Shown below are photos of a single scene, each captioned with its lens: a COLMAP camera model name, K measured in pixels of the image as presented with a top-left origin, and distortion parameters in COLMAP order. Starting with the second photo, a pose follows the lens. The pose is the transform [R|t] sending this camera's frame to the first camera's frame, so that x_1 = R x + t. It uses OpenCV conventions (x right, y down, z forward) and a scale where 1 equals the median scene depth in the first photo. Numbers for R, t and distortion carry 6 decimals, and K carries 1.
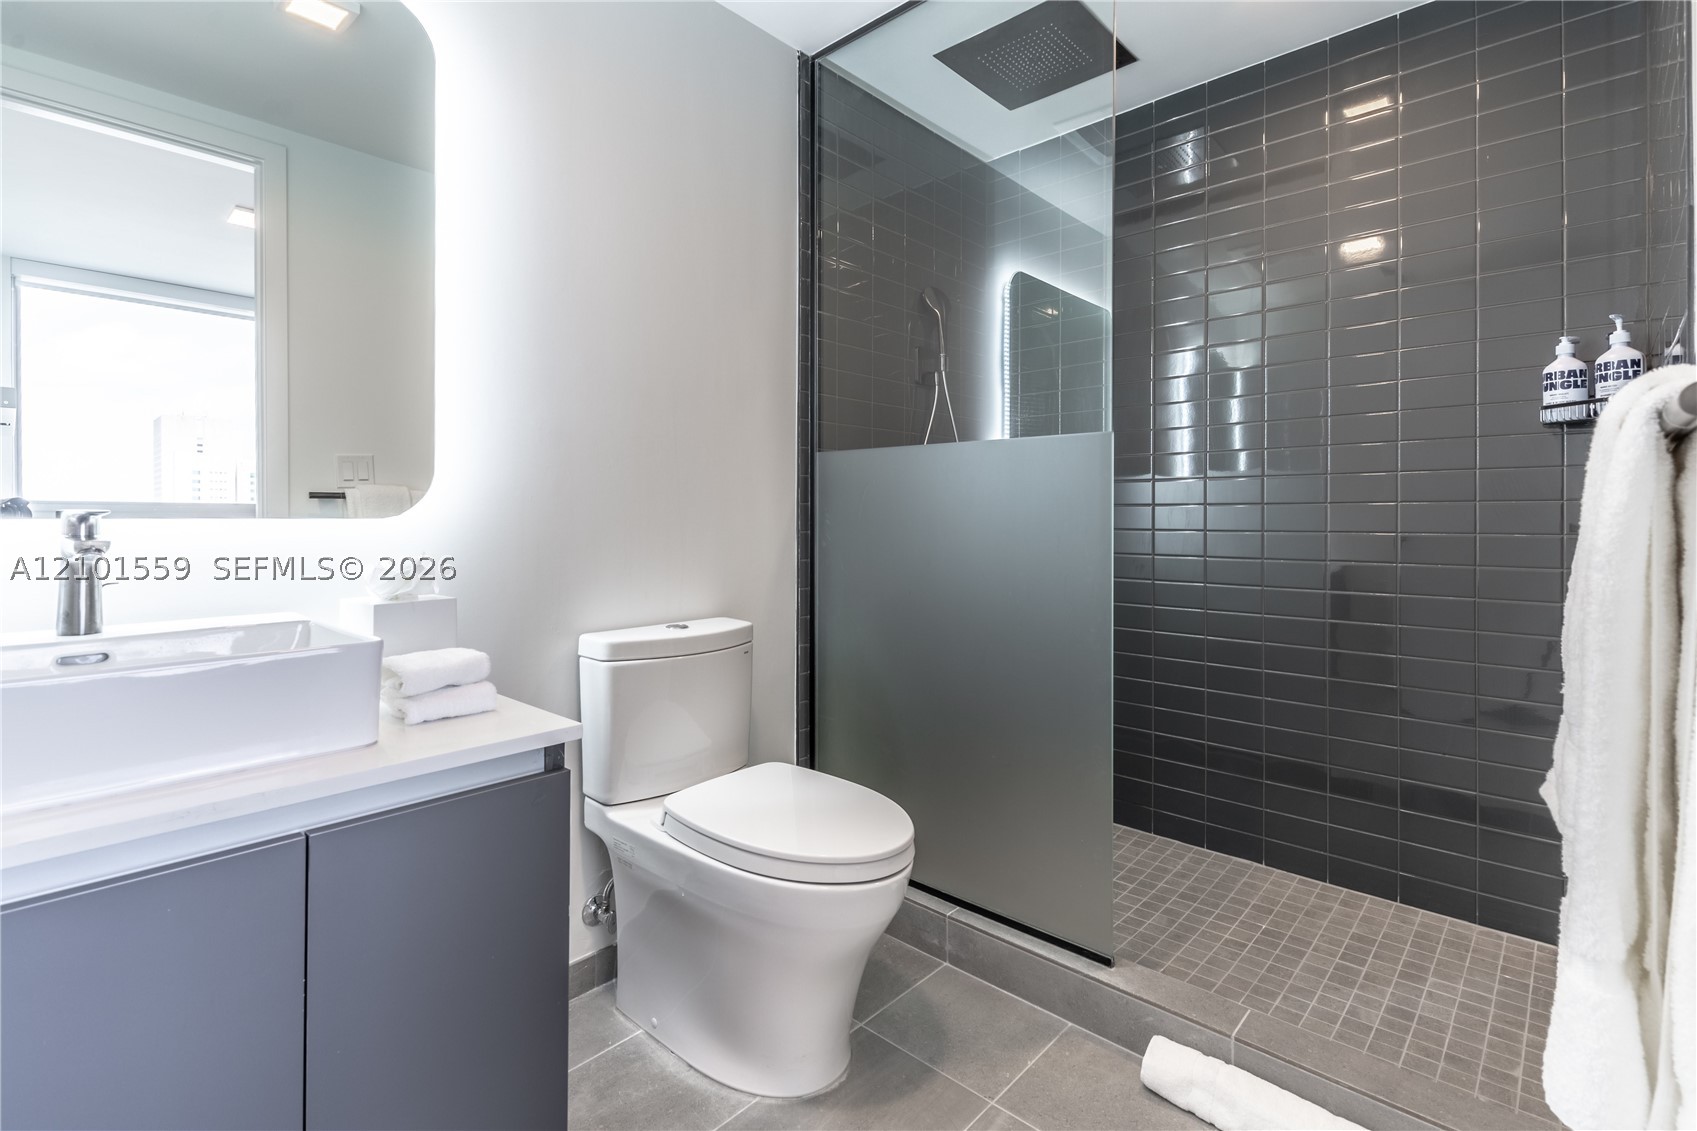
lens RADIAL K [[783.6, 0, 847.5], [0, 783.6, 514.3], [0, 0, 1]] dist [0.002600, -0.000819]
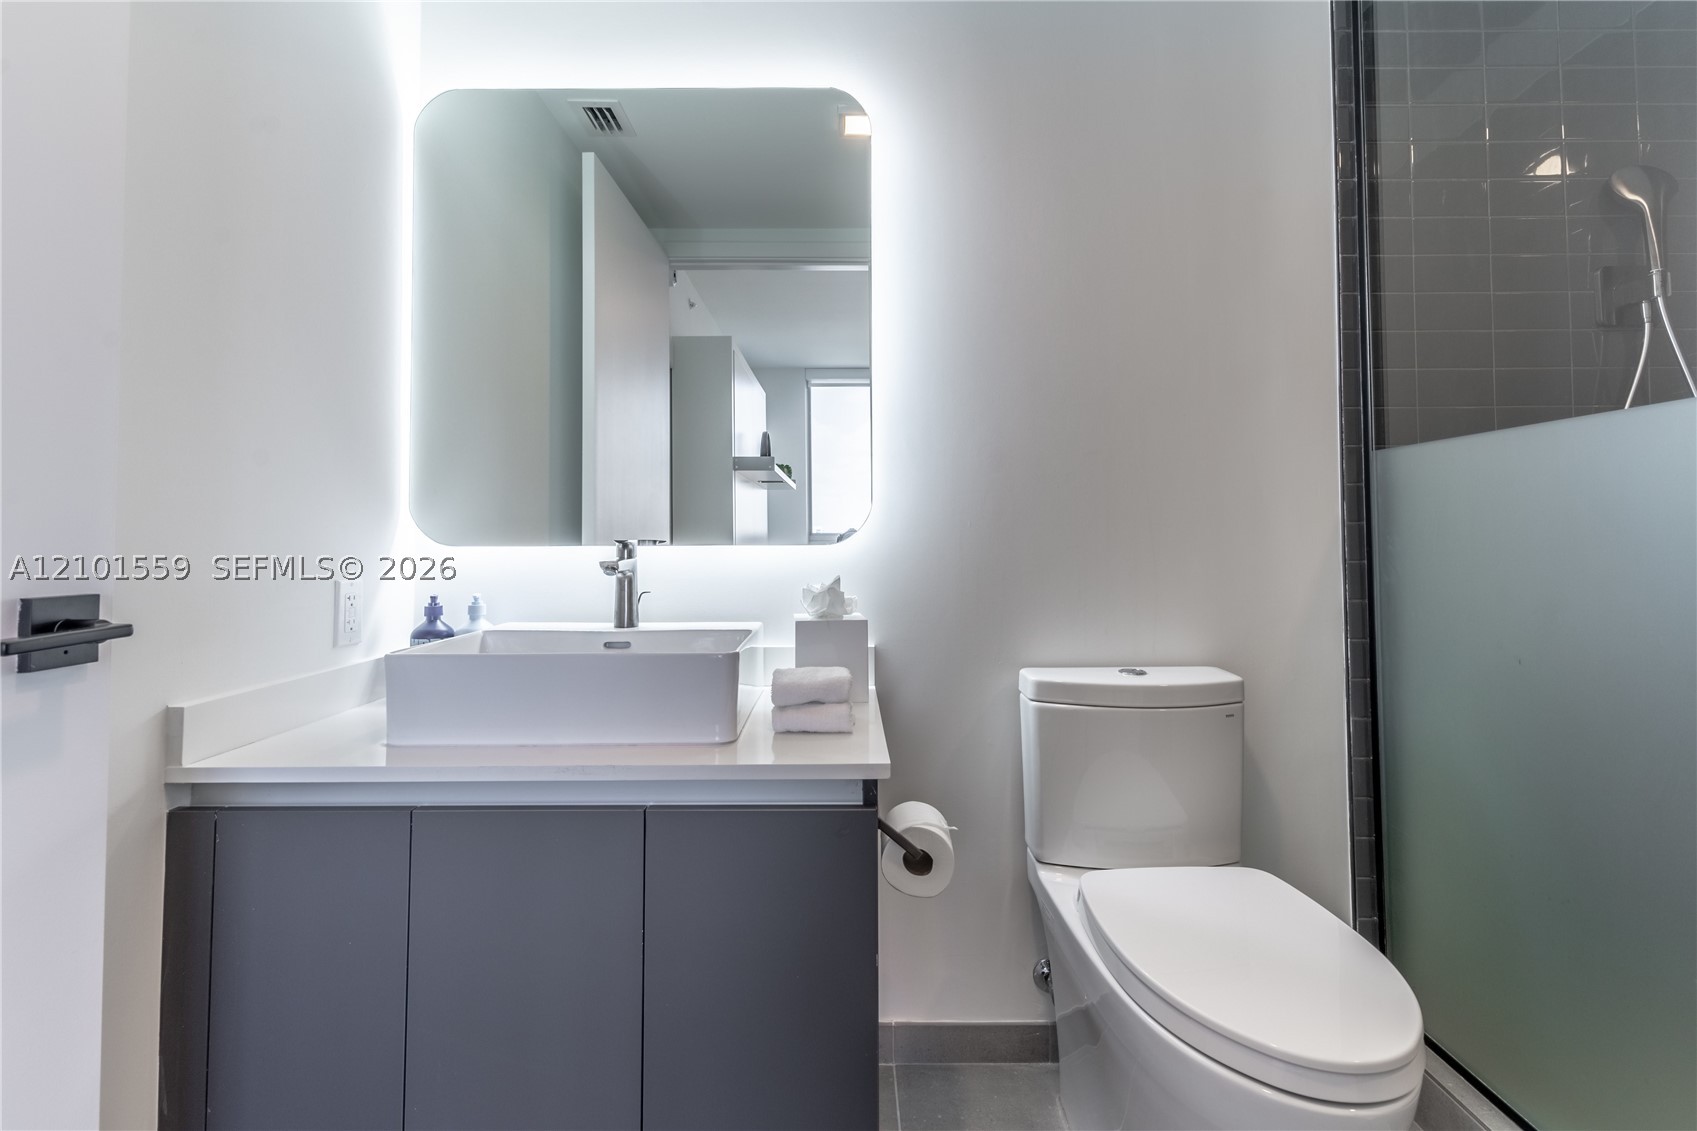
lens RADIAL K [[783.6, 0, 847.5], [0, 783.6, 514.3], [0, 0, 1]] dist [0.002600, -0.000819]
pose [[0.676025, -0.031156, -0.736220, 0.177302], [0.006956, 0.999331, -0.035903, 0.001659], [0.736846, 0.019150, 0.675789, 0.175564]]
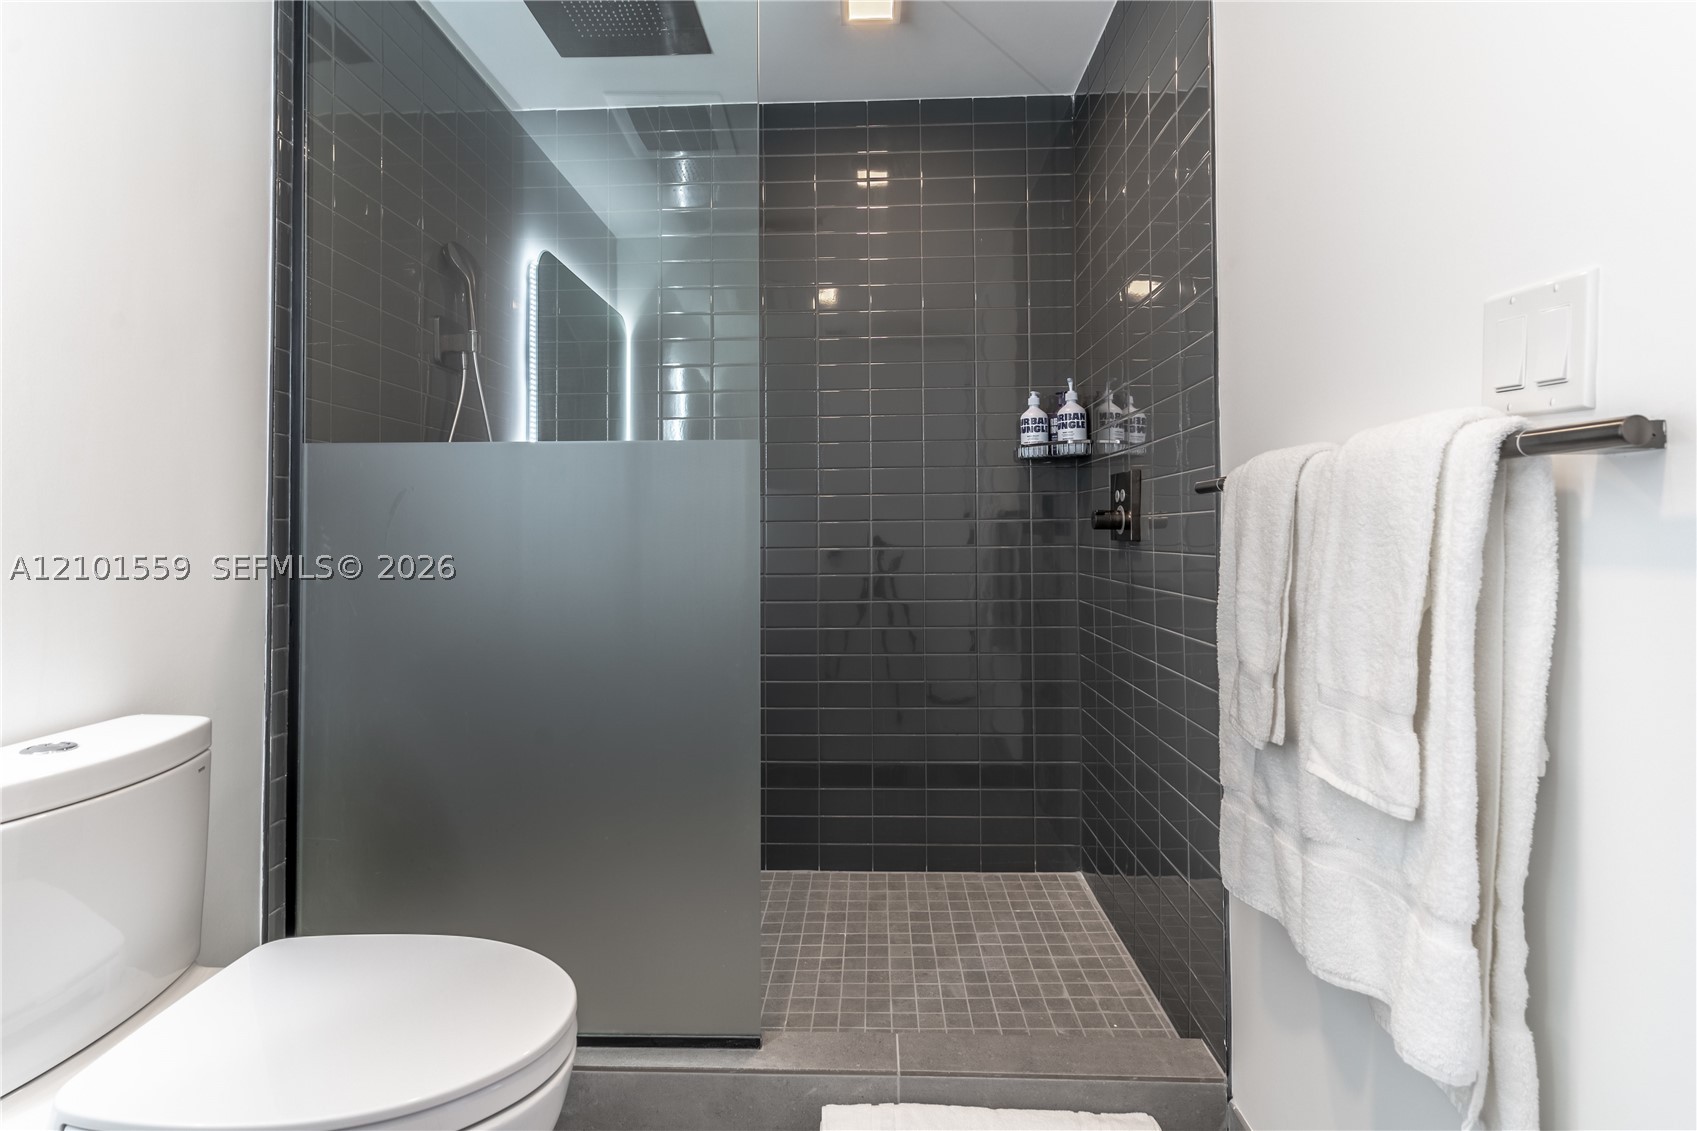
lens RADIAL K [[783.6, 0, 847.5], [0, 783.6, 514.3], [0, 0, 1]] dist [0.002600, -0.000819]
pose [[0.758735, 0.008292, 0.651347, -0.134237], [0.006517, 0.999772, -0.020318, -0.001590], [-0.651367, 0.019661, 0.758508, 0.206212]]
